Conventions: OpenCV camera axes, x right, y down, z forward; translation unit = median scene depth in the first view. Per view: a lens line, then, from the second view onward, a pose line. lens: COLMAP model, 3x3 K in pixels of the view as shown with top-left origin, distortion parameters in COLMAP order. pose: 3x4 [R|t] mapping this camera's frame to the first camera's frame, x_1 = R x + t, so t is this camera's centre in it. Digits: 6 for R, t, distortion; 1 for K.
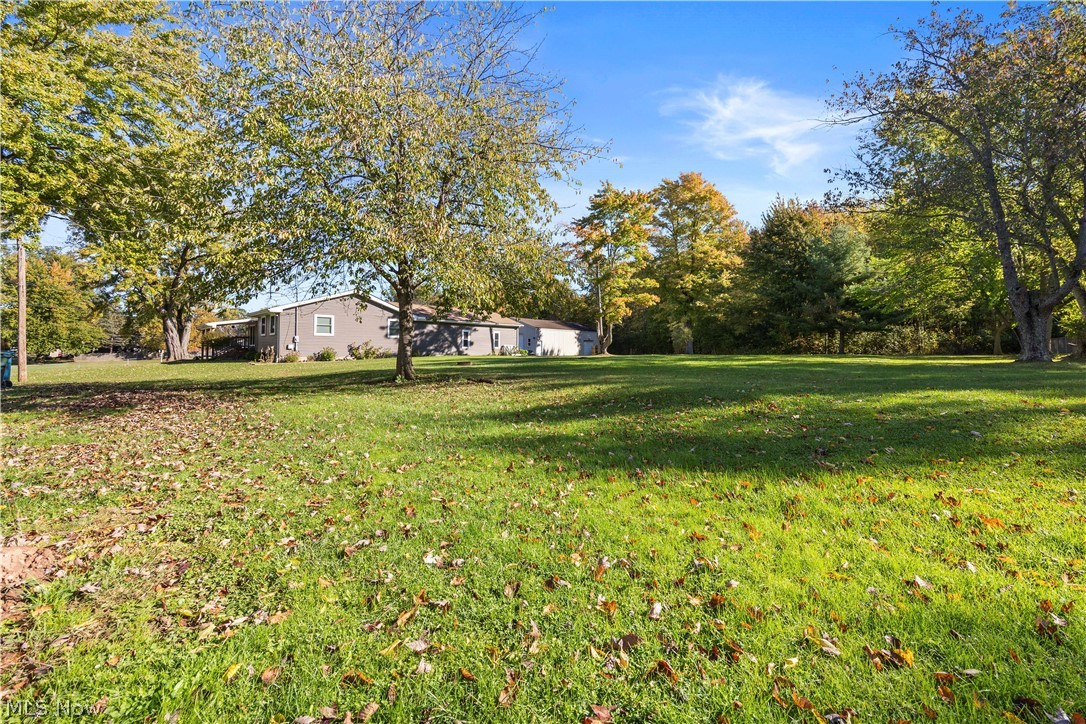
lens RADIAL K [[422.1, 0, 542.2], [0, 422.1, 360.3], [0, 0, 1]] dist [-0.001414, -0.000010]
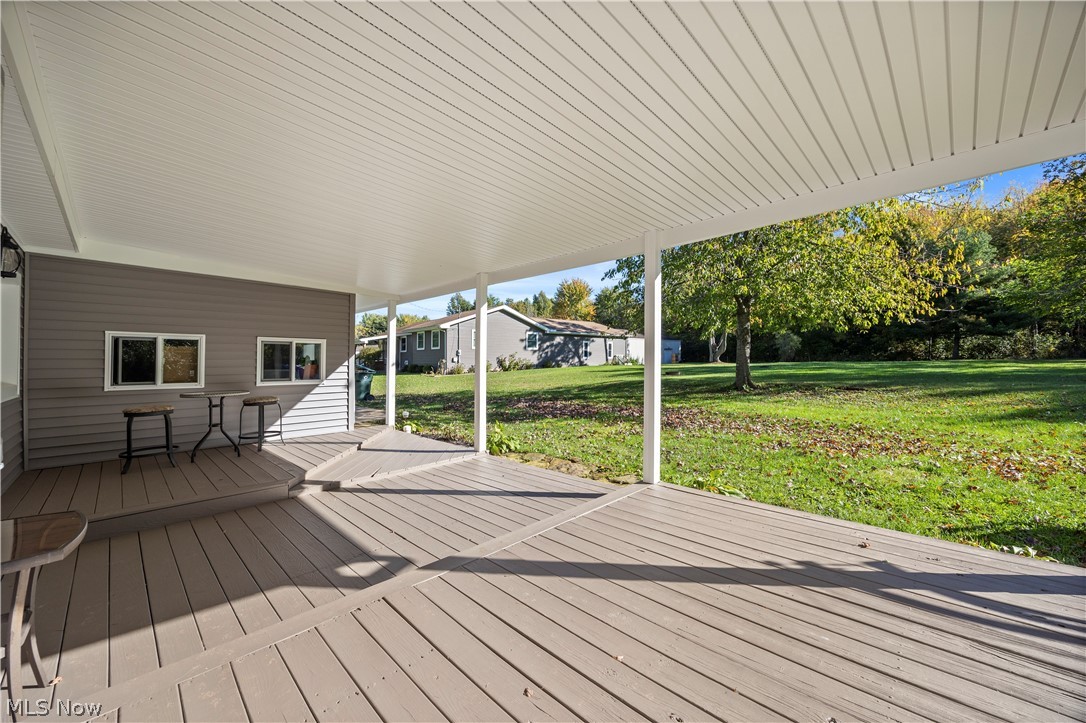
lens RADIAL K [[422.1, 0, 543.7], [0, 422.1, 363.9], [0, 0, 1]] dist [-0.001414, -0.000010]
pose [[0.997897, -0.012593, -0.063583, -0.219118], [0.011813, 0.999851, -0.012621, -0.003375], [0.063732, 0.011843, 0.997897, -0.045893]]
